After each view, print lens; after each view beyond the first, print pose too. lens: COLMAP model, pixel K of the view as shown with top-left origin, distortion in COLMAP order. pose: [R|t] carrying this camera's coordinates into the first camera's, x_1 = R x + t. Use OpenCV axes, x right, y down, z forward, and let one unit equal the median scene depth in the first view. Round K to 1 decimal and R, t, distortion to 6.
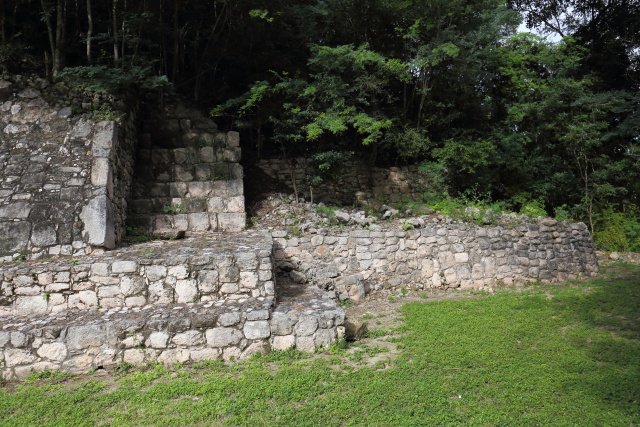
lens RADIAL K [[445.4, 0, 320.0], [0, 445.4, 213.5], [0, 0, 1]] dist [-0.003482, 0.001013]
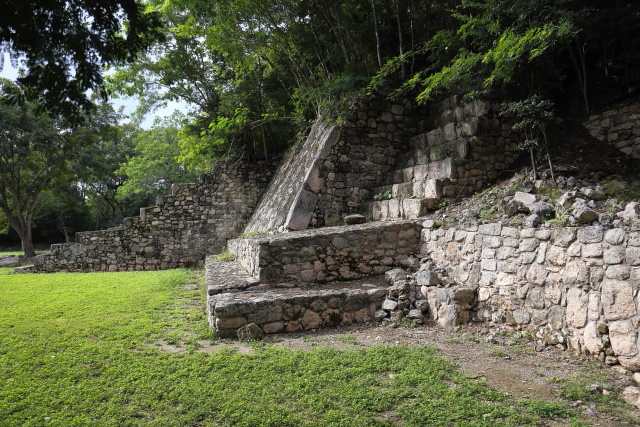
lens RADIAL K [[445.4, 0, 320.0], [0, 445.4, 213.5], [0, 0, 1]] dist [-0.003482, 0.001013]
pose [[0.189914, 0.021482, -0.981566, 0.668601], [0.029283, 0.999192, 0.027533, -0.000940], [0.981364, -0.033972, 0.189131, 0.646035]]
